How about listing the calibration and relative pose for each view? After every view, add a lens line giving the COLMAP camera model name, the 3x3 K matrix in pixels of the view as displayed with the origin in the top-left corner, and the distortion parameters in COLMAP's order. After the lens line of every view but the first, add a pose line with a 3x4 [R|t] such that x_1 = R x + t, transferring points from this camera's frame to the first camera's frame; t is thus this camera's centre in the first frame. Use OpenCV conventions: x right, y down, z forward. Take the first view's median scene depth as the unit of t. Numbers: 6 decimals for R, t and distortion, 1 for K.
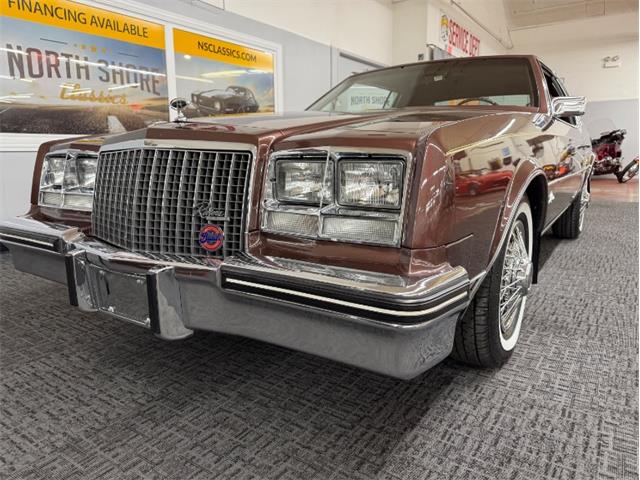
lens RADIAL K [[452.9, 0, 319.2], [0, 452.9, 244.1], [0, 0, 1]] dist [0.015884, -0.024725]
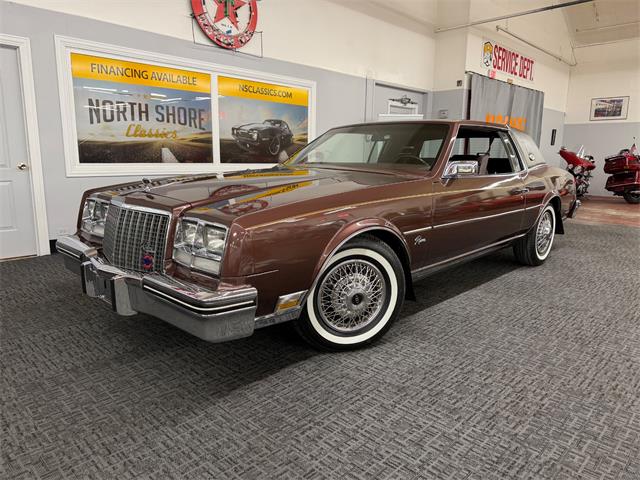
lens RADIAL K [[452.9, 0, 324.4], [0, 452.9, 244.5], [0, 0, 1]] dist [0.015884, -0.024725]
pose [[0.985424, 0.054297, -0.161215, 0.469073], [-0.055177, 0.998476, -0.000987, -0.074687], [0.160916, 0.009868, 0.986919, -0.427288]]
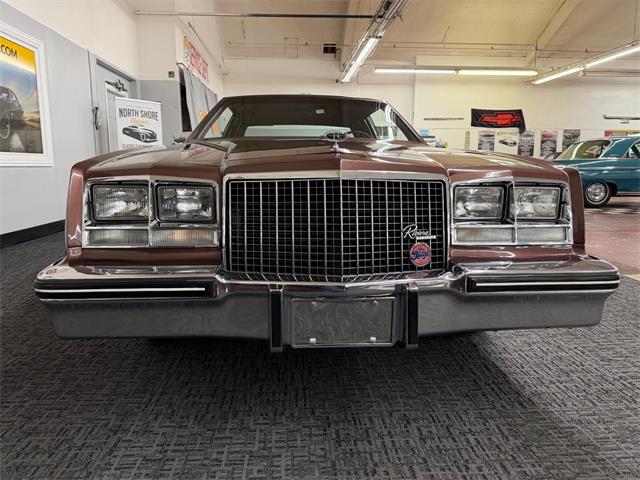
lens RADIAL K [[452.9, 0, 323.8], [0, 452.9, 238.3], [0, 0, 1]] dist [0.015884, -0.024725]
pose [[0.783096, -0.085325, 0.616020, -0.721686], [0.111612, 0.993743, -0.004239, -0.048916], [-0.611804, 0.072075, 0.787719, 0.146070]]
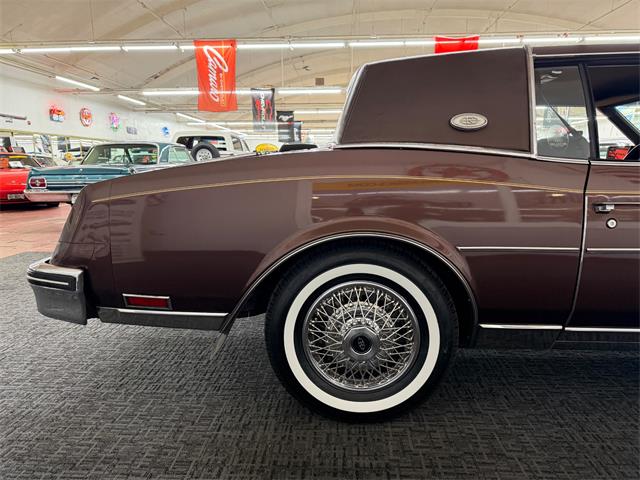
lens RADIAL K [[452.9, 0, 318.1], [0, 452.9, 240.2], [0, 0, 1]] dist [0.015884, -0.024725]
pose [[-0.511350, -0.125535, 0.850154, -0.179482], [0.180069, 0.951661, 0.248831, -0.678244], [-0.840295, 0.280326, -0.464027, 2.968693]]
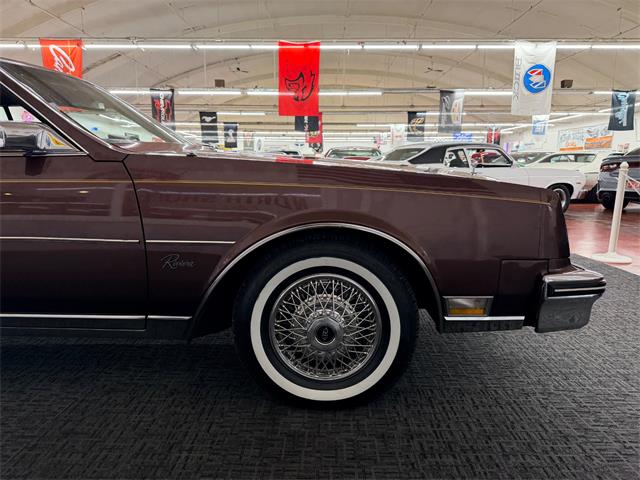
lens RADIAL K [[452.9, 0, 319.8], [0, 452.9, 234.8], [0, 0, 1]] dist [0.015884, -0.024725]
pose [[-0.552221, -0.113533, 0.825931, -1.043331], [0.165058, 0.956186, 0.241796, -0.407058], [-0.817195, 0.269851, -0.509286, 1.754458]]
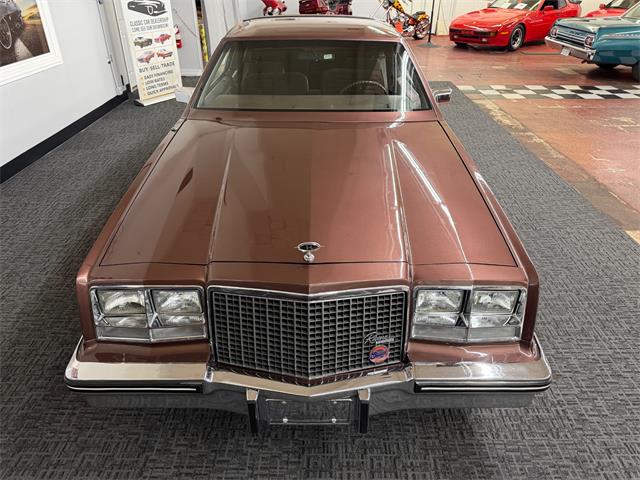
lens RADIAL K [[452.9, 0, 322.5], [0, 452.9, 240.3], [0, 0, 1]] dist [0.015884, -0.024725]
pose [[0.827818, -0.273858, 0.489611, -0.596305], [0.097548, 0.929725, 0.355099, -0.518299], [-0.552450, -0.246197, 0.796358, 0.063513]]
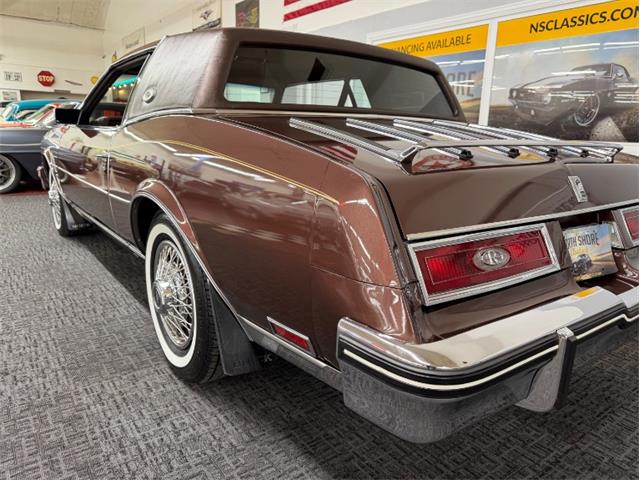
lens RADIAL K [[463.6, 0, 310.0], [0, 463.6, 233.7], [0, 0, 1]] dist [0.028417, -0.007792]
pose [[-0.335566, 0.212197, -0.917806, 1.976607], [-0.205619, 0.934307, 0.291190, -0.659644], [0.919302, 0.286432, -0.269890, 2.540364]]
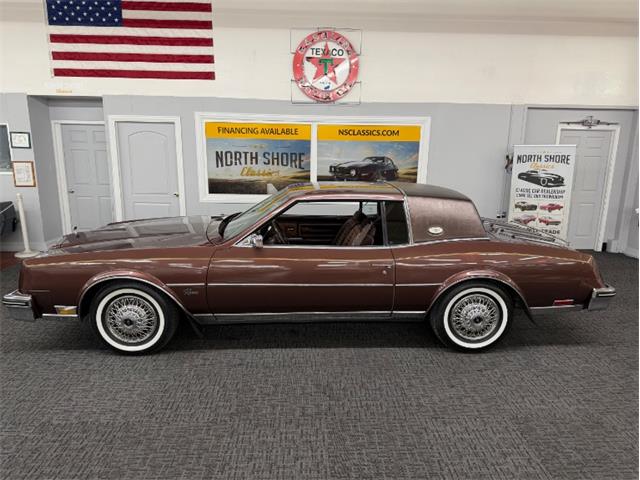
lens RADIAL K [[452.9, 0, 321.8], [0, 452.9, 246.2], [0, 0, 1]] dist [0.015884, -0.024725]
pose [[0.587567, 0.190734, -0.786375, 2.333722], [-0.177585, 0.978525, 0.104651, -0.595742], [0.789449, 0.078159, 0.608820, 0.314807]]
